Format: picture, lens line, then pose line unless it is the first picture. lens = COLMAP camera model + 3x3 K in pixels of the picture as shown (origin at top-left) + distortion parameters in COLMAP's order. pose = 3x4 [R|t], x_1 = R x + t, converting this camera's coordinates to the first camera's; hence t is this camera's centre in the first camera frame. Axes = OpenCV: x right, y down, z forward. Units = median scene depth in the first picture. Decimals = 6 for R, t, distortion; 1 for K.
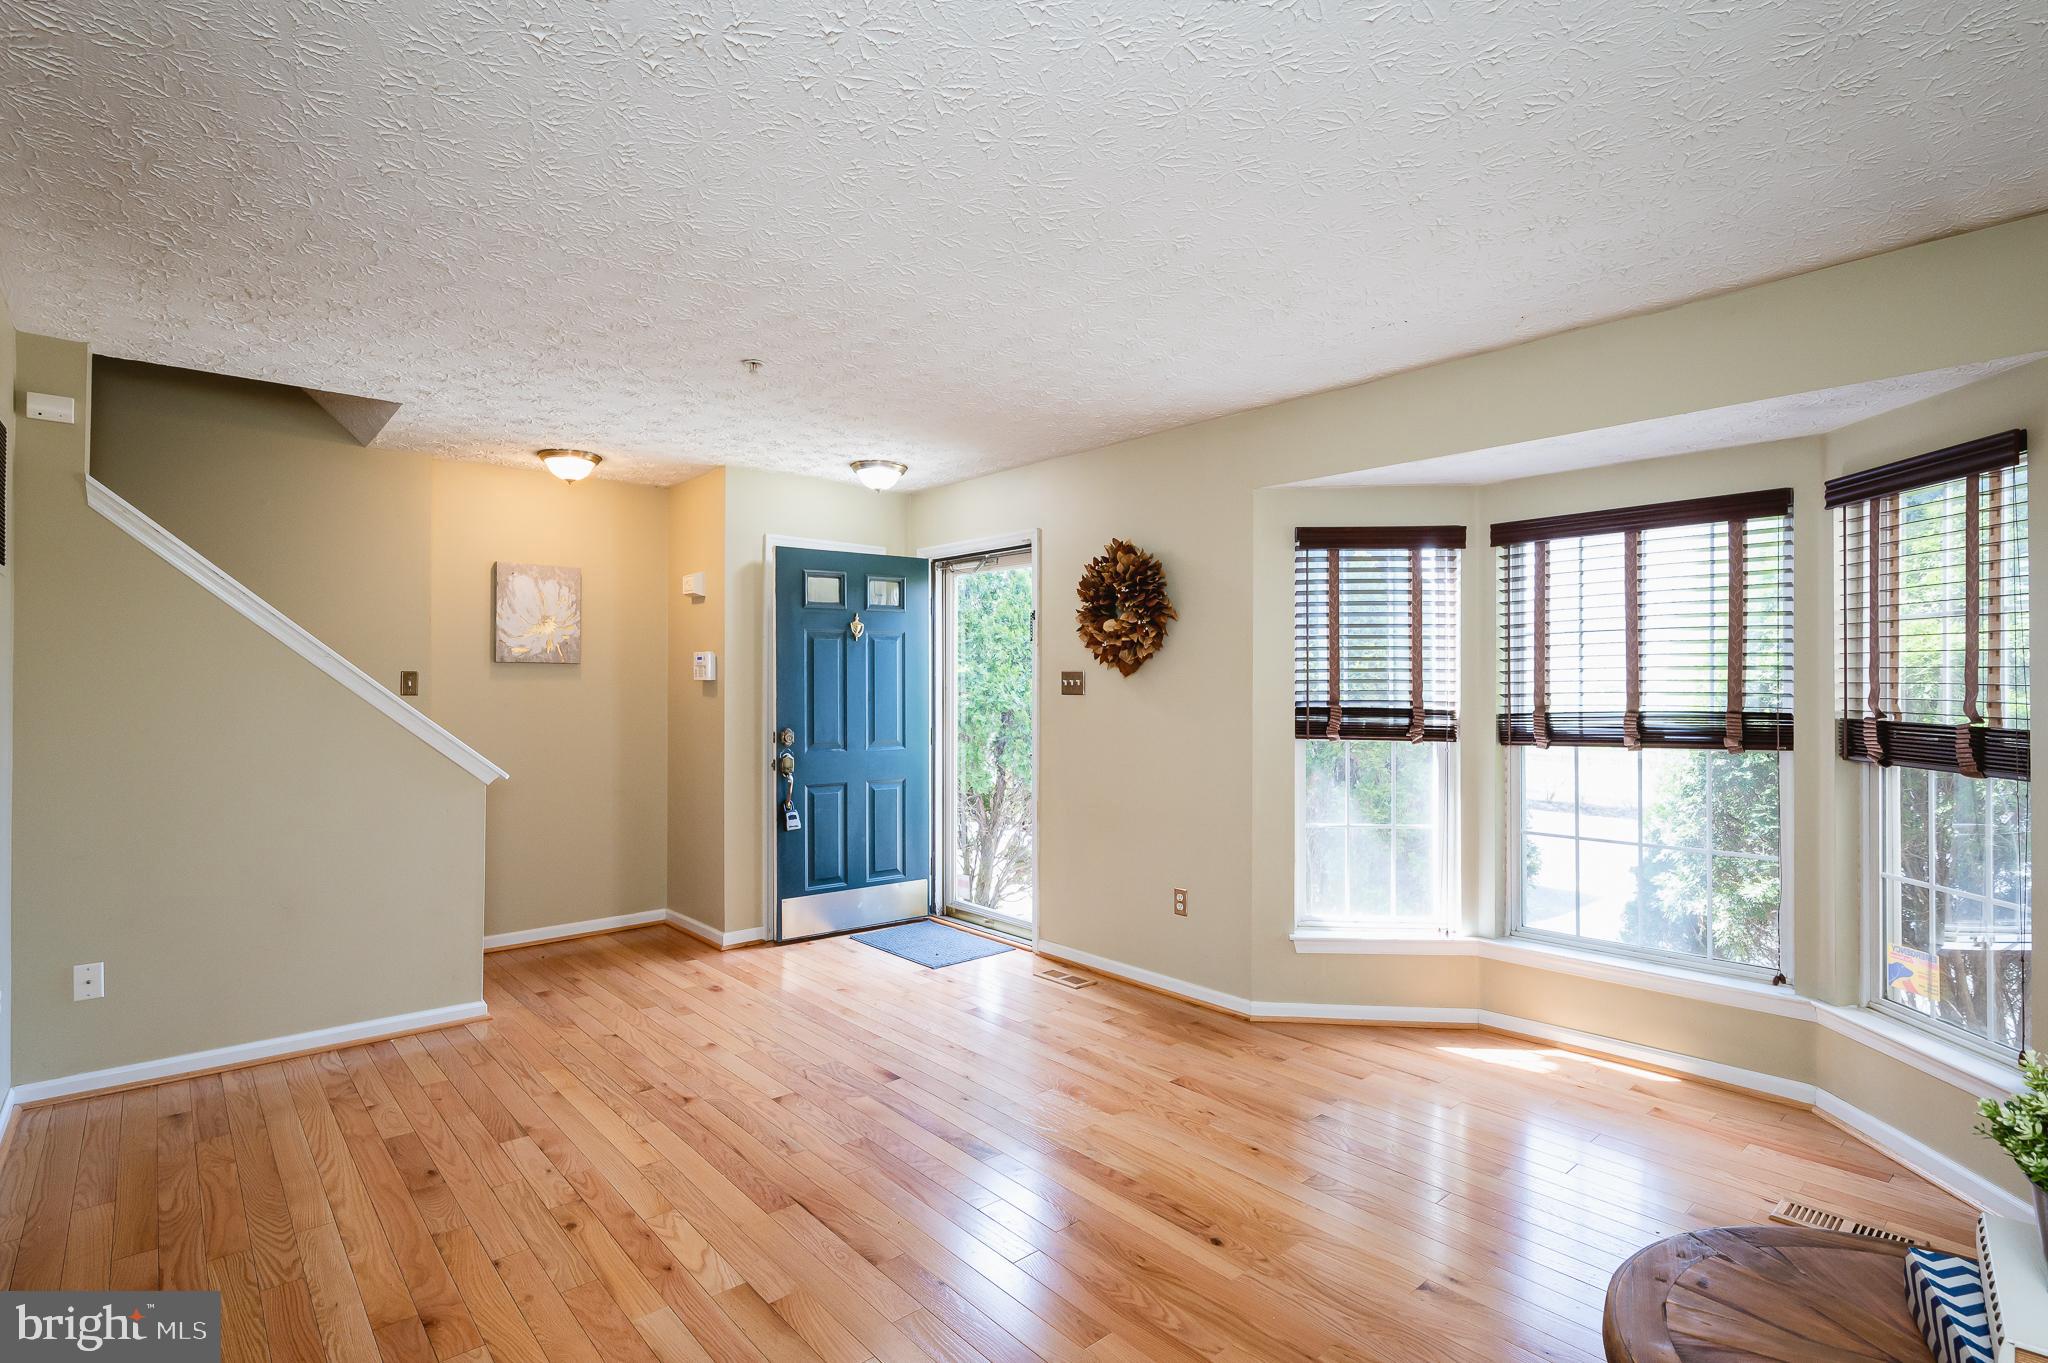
lens RADIAL K [[1010.9, 0, 1049.0], [0, 1010.9, 667.2], [0, 0, 1]] dist [-0.003110, 0.003428]
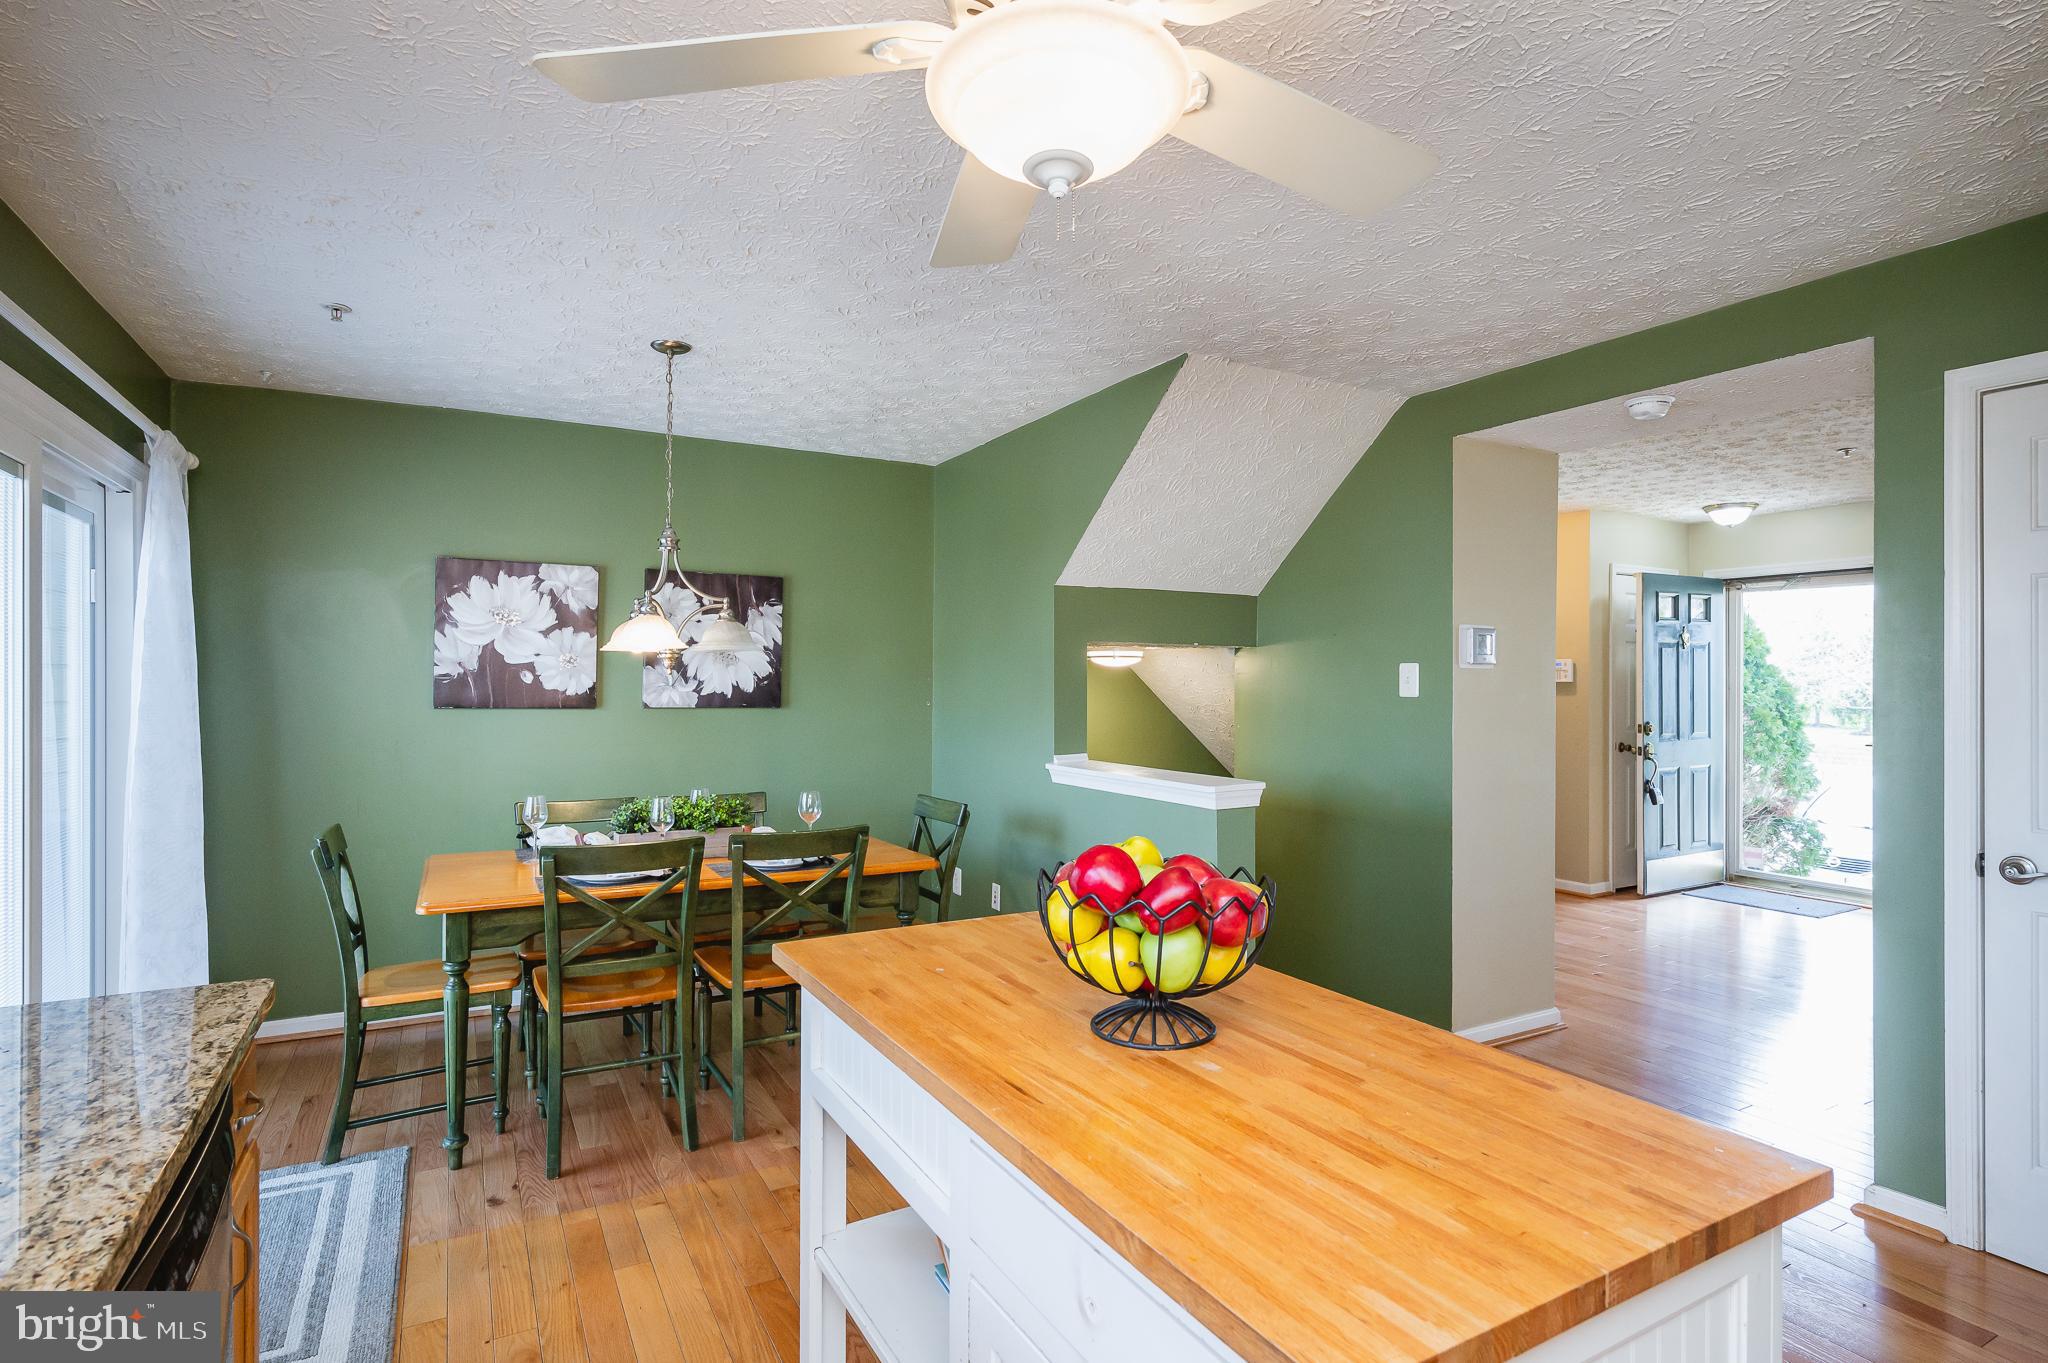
lens RADIAL K [[1010.9, 0, 1001.7], [0, 1010.9, 683.1], [0, 0, 1]] dist [-0.003110, 0.003428]
pose [[0.972469, -0.000214, -0.233034, -0.926422], [0.003222, 0.999916, 0.012524, -0.006411], [0.233011, -0.012930, 0.972388, -0.486006]]
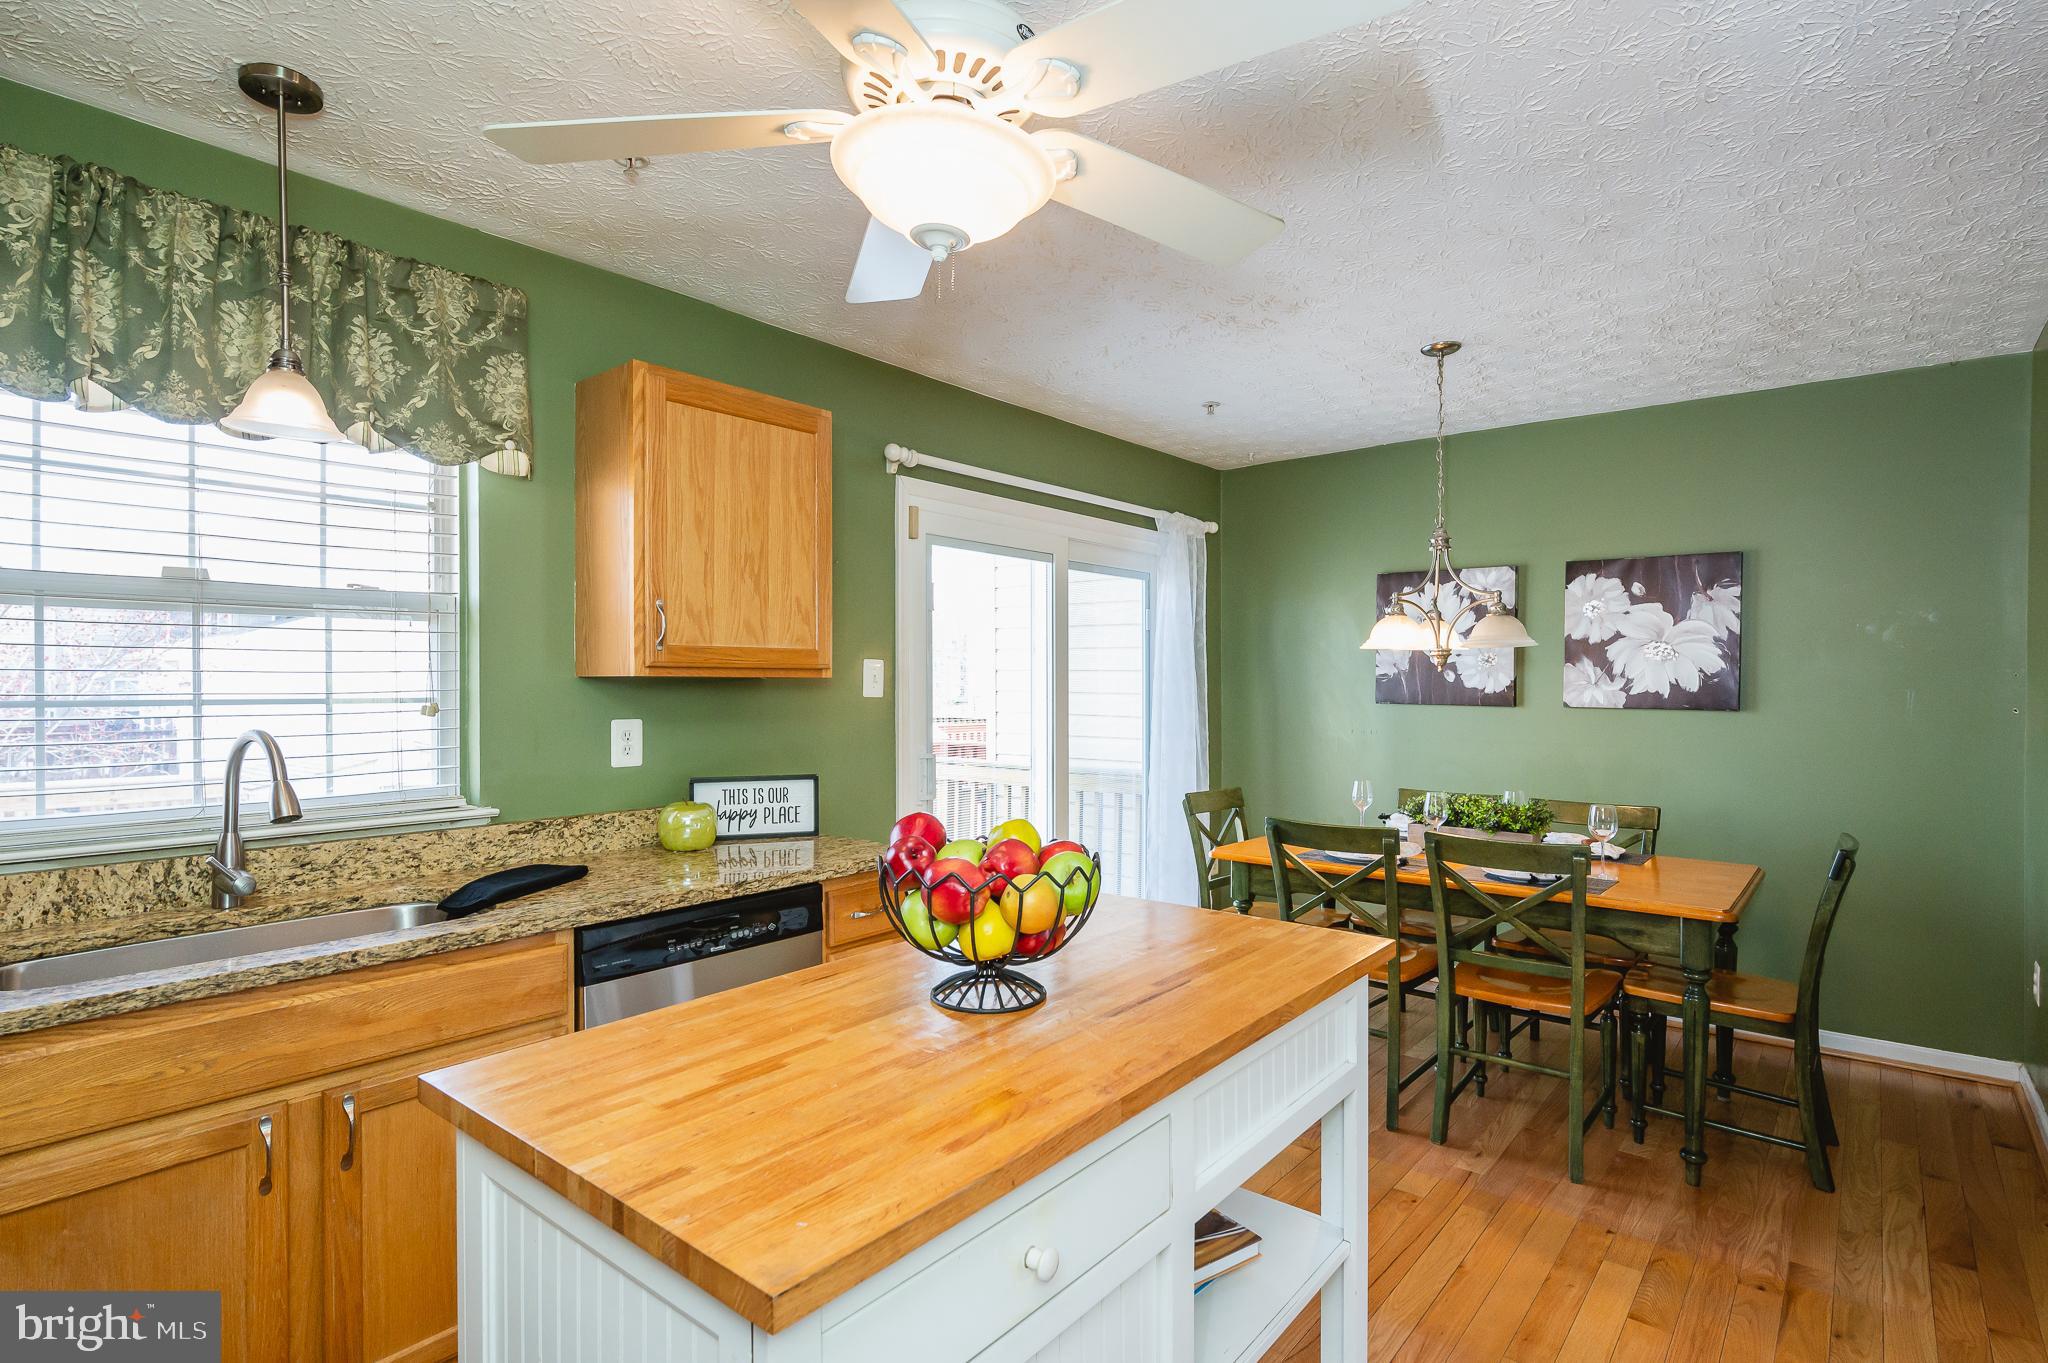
lens RADIAL K [[1010.9, 0, 1072.7], [0, 1010.9, 691.2], [0, 0, 1]] dist [-0.003110, 0.003428]
pose [[0.174006, 0.005427, -0.984730, -0.617759], [0.013603, 0.999876, 0.007914, 0.000895], [0.984651, -0.014772, 0.173911, -0.201665]]
